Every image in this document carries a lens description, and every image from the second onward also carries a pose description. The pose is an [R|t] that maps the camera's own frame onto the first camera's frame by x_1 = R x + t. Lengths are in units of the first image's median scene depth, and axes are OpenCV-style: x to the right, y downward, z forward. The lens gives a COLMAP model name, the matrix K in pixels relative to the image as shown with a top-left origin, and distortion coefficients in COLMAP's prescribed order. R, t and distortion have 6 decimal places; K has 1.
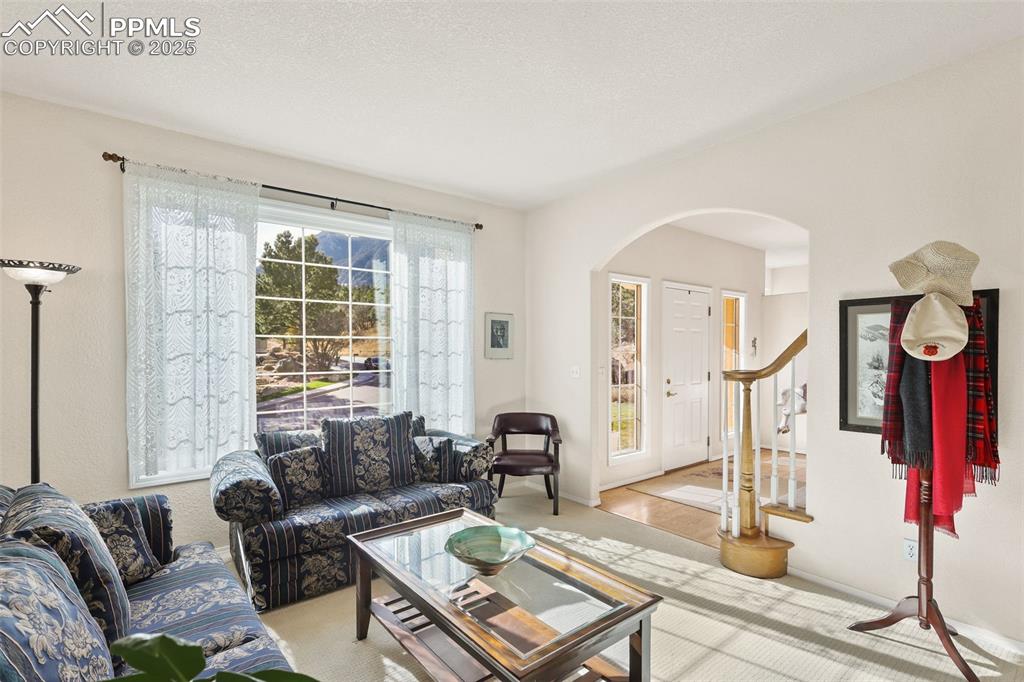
lens RADIAL K [[486.5, 0, 511.7], [0, 486.5, 355.6], [0, 0, 1]] dist [0.000563, 0.000058]
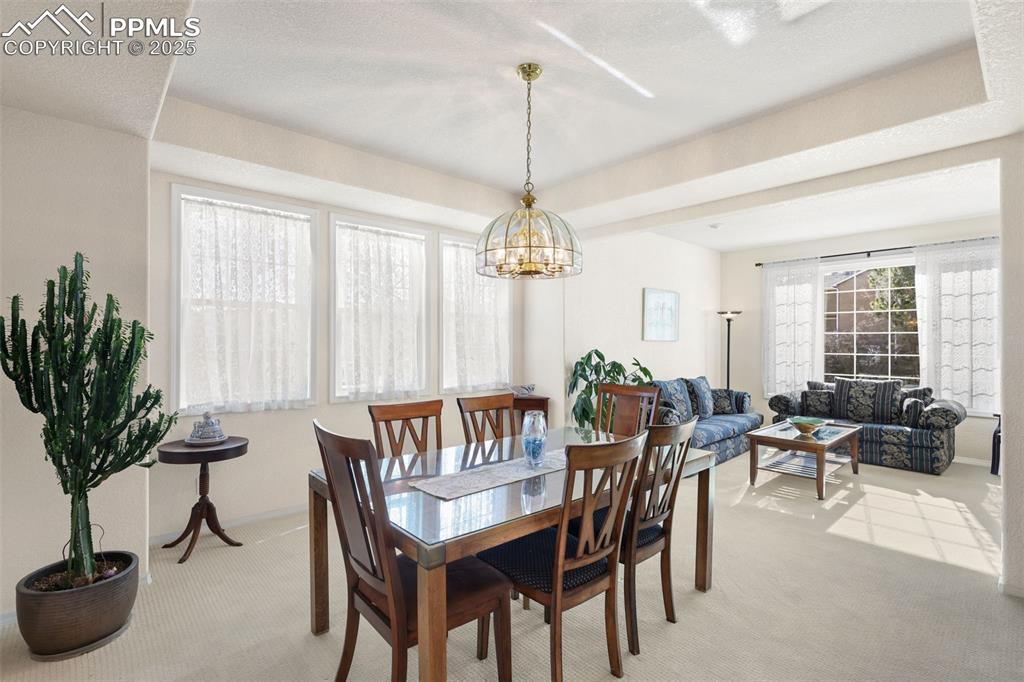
lens RADIAL K [[474.2, 0, 508.4], [0, 474.2, 339.6], [0, 0, 1]] dist [0.002717, 0.000665]
pose [[0.053890, -0.001663, -0.998545, 1.380326], [-0.014332, 0.999894, -0.002439, 0.005461], [0.998444, 0.014443, 0.053861, -0.373043]]
